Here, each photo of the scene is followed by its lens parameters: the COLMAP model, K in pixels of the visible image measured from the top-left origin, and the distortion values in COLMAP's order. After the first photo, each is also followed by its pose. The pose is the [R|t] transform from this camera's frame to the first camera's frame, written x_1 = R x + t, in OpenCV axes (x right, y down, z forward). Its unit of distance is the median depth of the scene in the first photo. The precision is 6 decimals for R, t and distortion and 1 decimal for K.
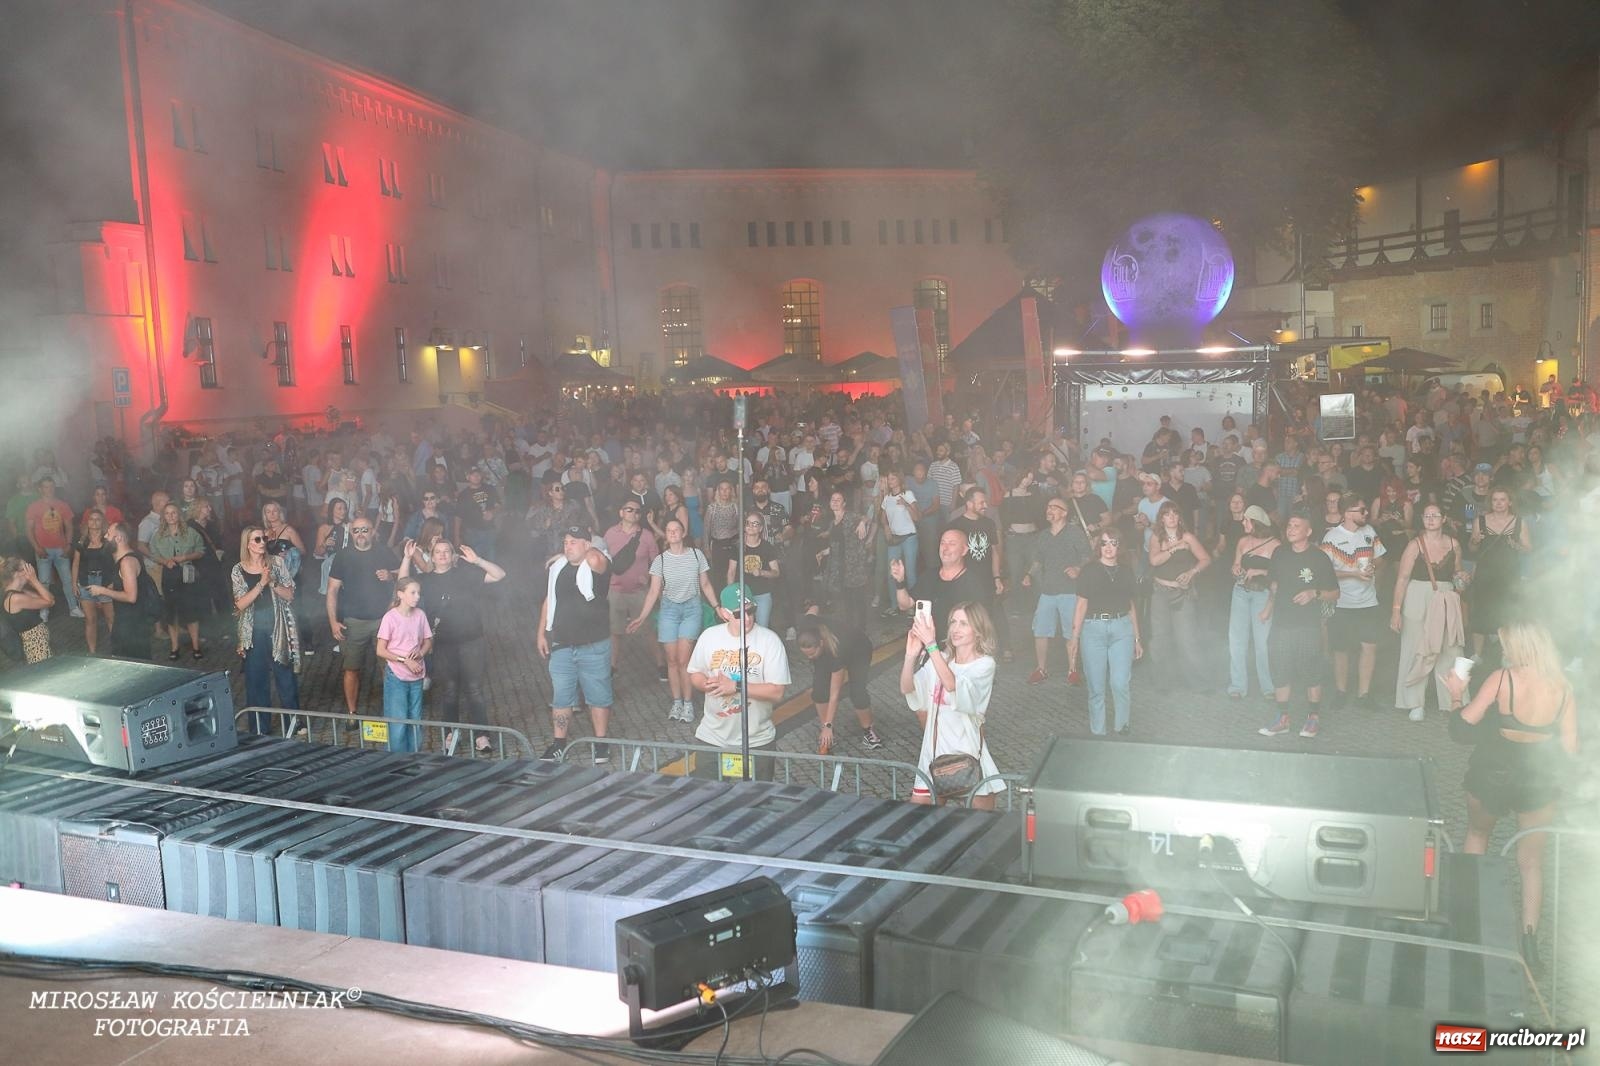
lens RADIAL K [[1475.6, 0, 799.5], [0, 1475.6, 530.7], [0, 0, 1]] dist [-0.029733, 0.000000]
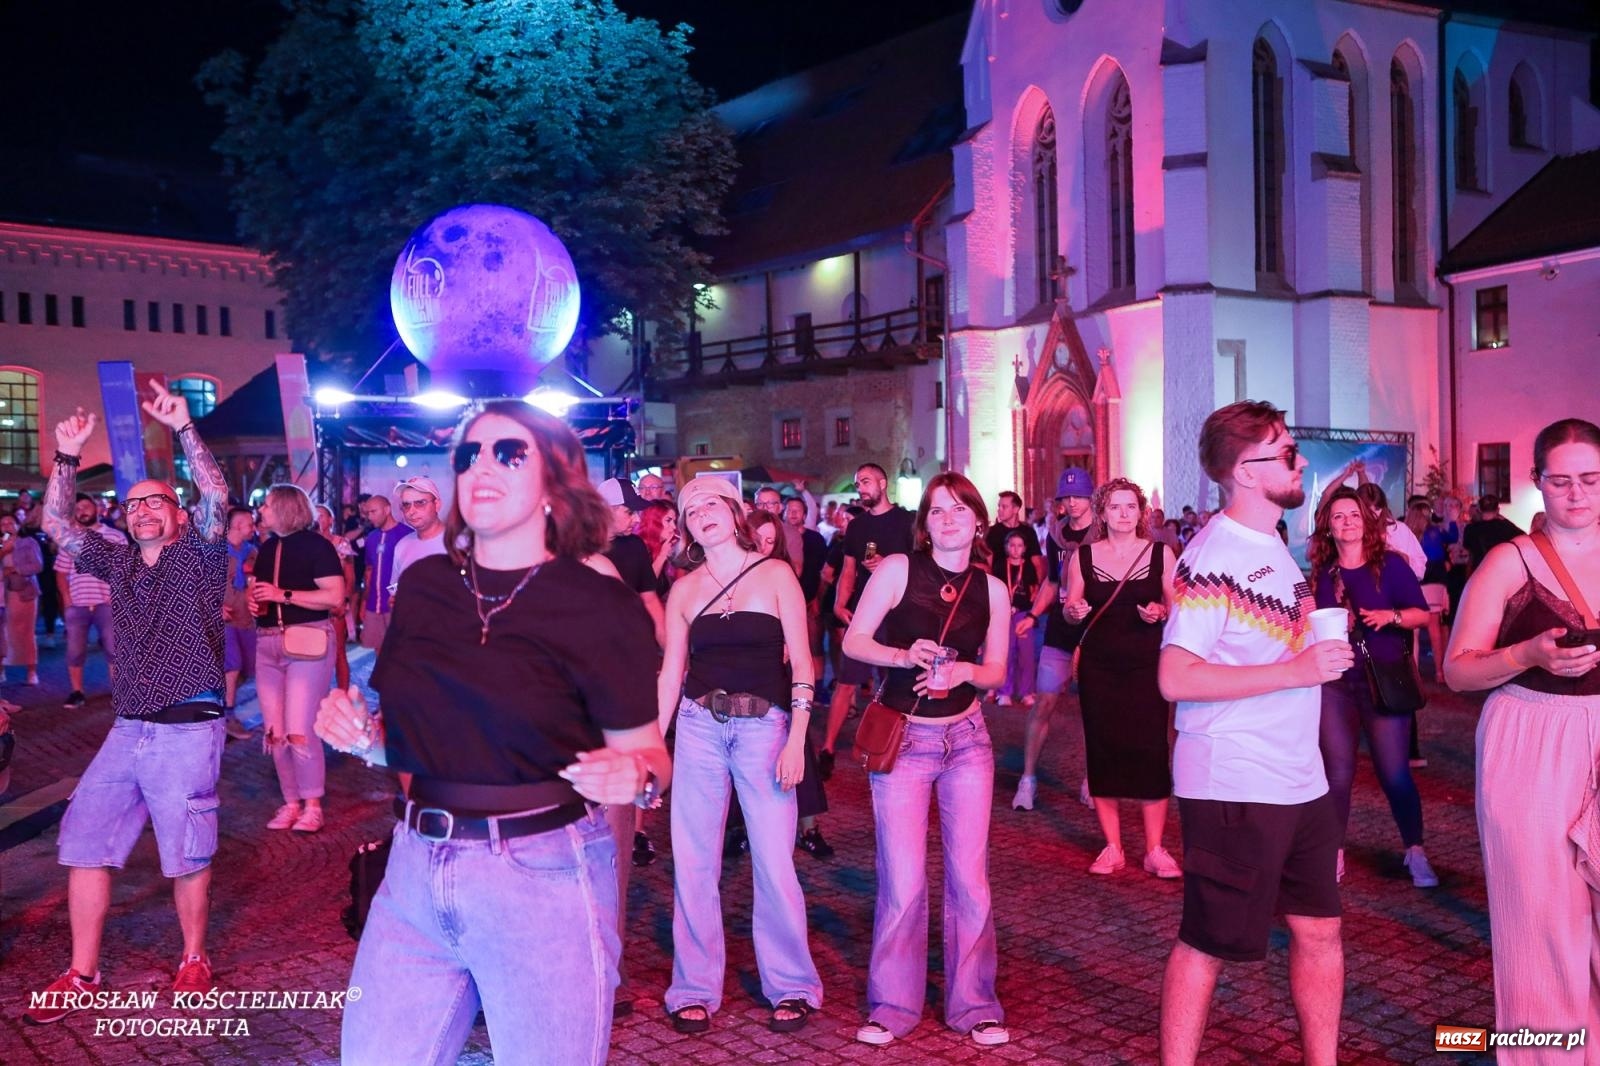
lens RADIAL K [[1587.9, 0, 797.6], [0, 1587.9, 534.1], [0, 0, 1]] dist [-0.005299, 0.000000]
pose [[0.906163, 0.017479, 0.422567, 0.039662], [0.025587, 0.995050, -0.096029, 0.008383], [-0.422154, 0.097831, 0.901230, 0.158856]]
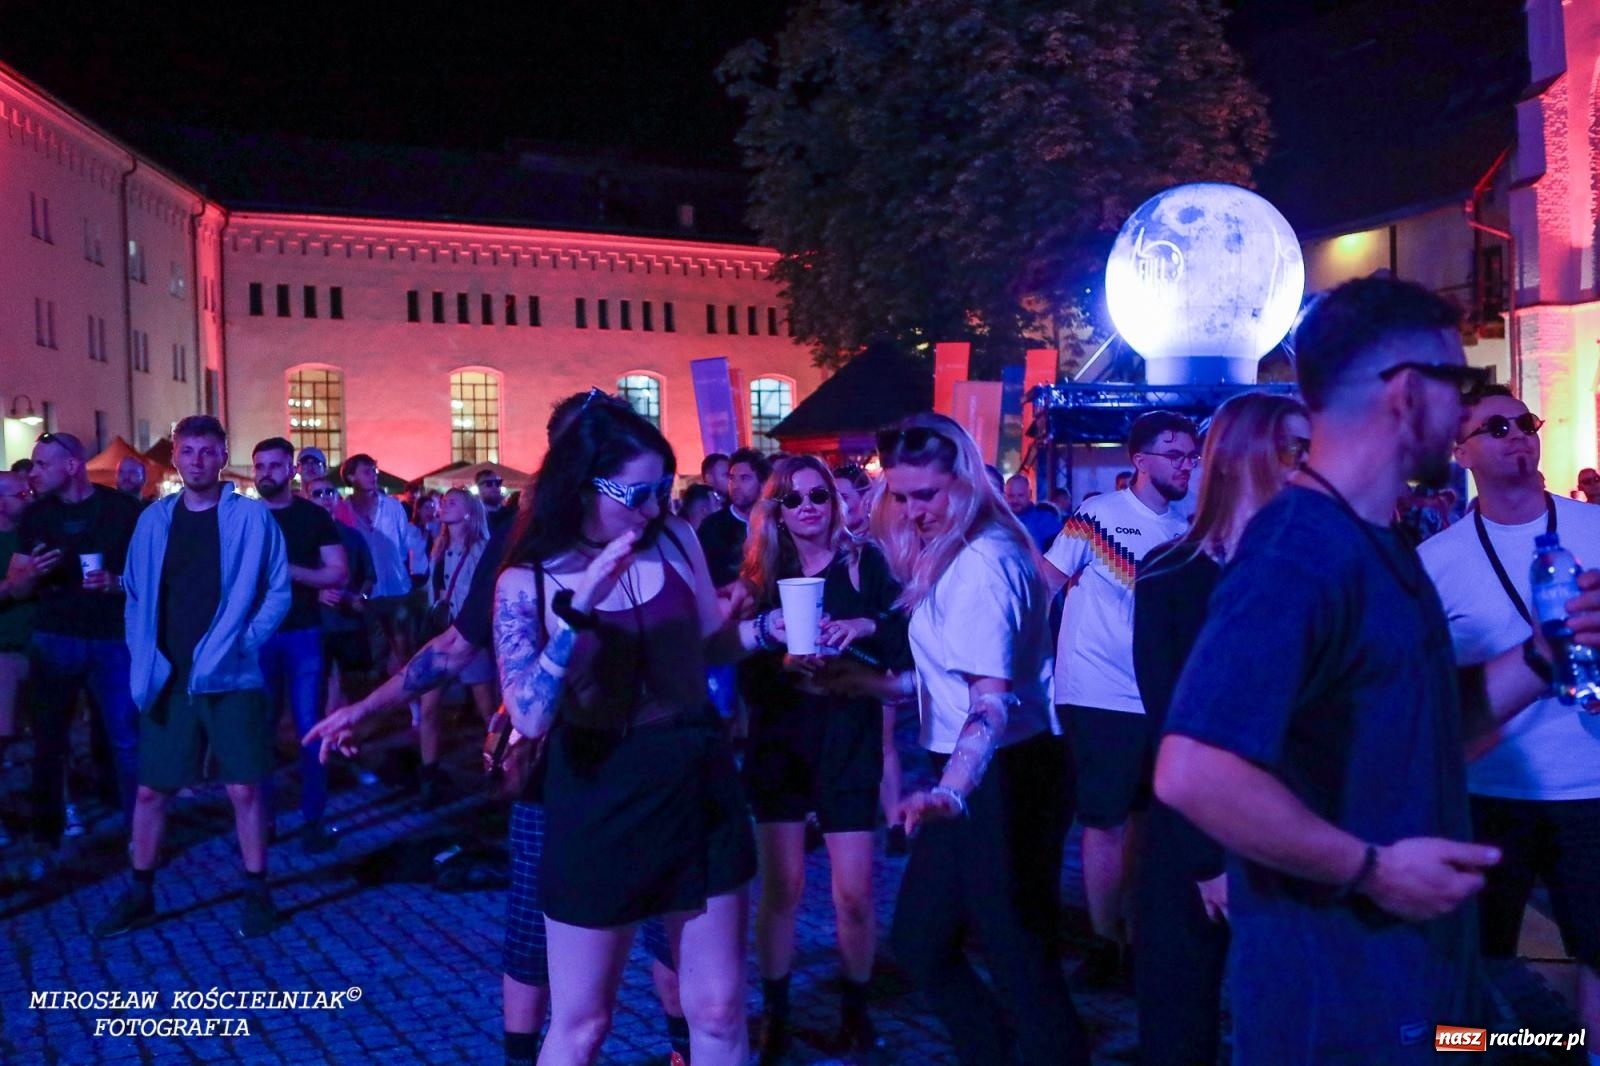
lens RADIAL K [[1703.6, 0, 797.8], [0, 1703.6, 526.9], [0, 0, 1]] dist [-0.026080, 0.000000]
pose [[0.973323, 0.019872, 0.228575, -0.060750], [0.004276, 0.994498, -0.104668, 0.010144], [-0.229398, 0.102853, 0.967883, 0.180932]]
